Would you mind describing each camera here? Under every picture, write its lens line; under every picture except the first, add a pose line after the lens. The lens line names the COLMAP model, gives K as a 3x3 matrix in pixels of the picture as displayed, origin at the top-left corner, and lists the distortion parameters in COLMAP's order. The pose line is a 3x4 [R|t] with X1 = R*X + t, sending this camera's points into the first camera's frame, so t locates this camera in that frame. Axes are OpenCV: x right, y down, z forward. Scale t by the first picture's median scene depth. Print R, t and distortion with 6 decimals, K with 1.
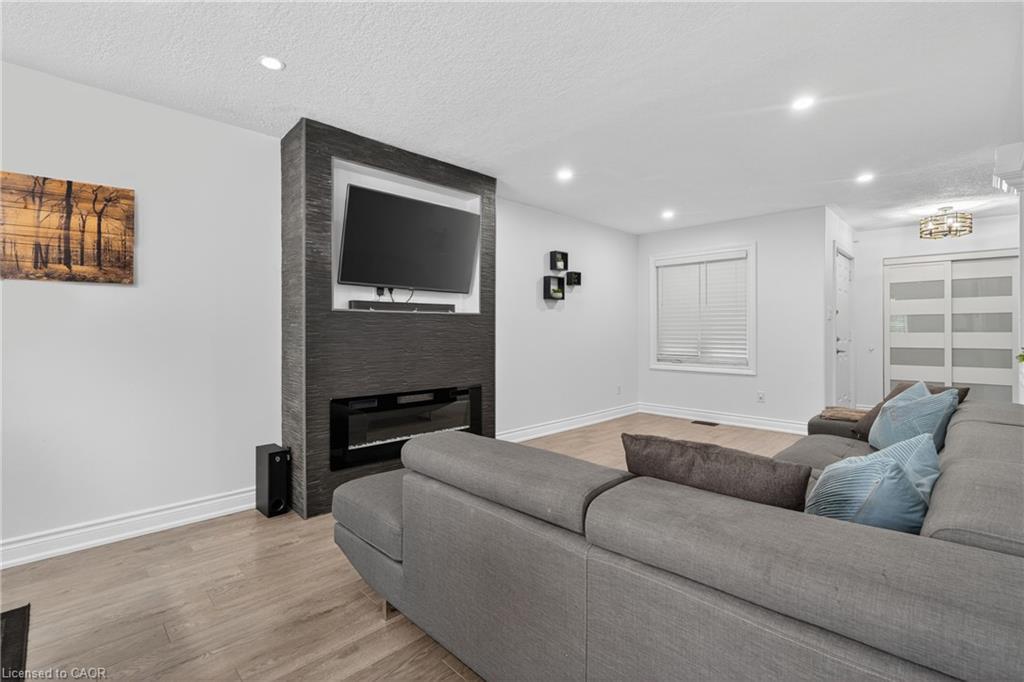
lens RADIAL K [[468.5, 0, 512.1], [0, 468.5, 331.8], [0, 0, 1]] dist [0.001264, -0.012561]
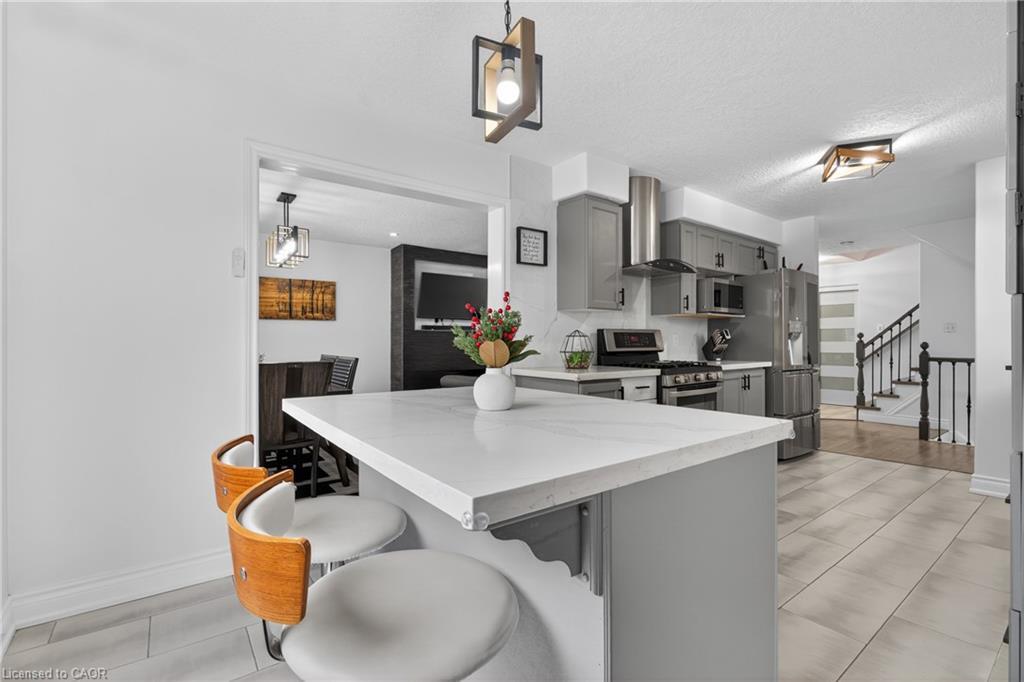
lens RADIAL K [[472.1, 0, 525.8], [0, 472.1, 341.4], [0, 0, 1]] dist [0.001470, 0.000046]
pose [[0.993040, -0.001707, -0.117767, 0.306779], [0.001243, 0.999991, -0.004011, 0.011232], [0.117773, 0.003837, 0.993033, -0.882052]]
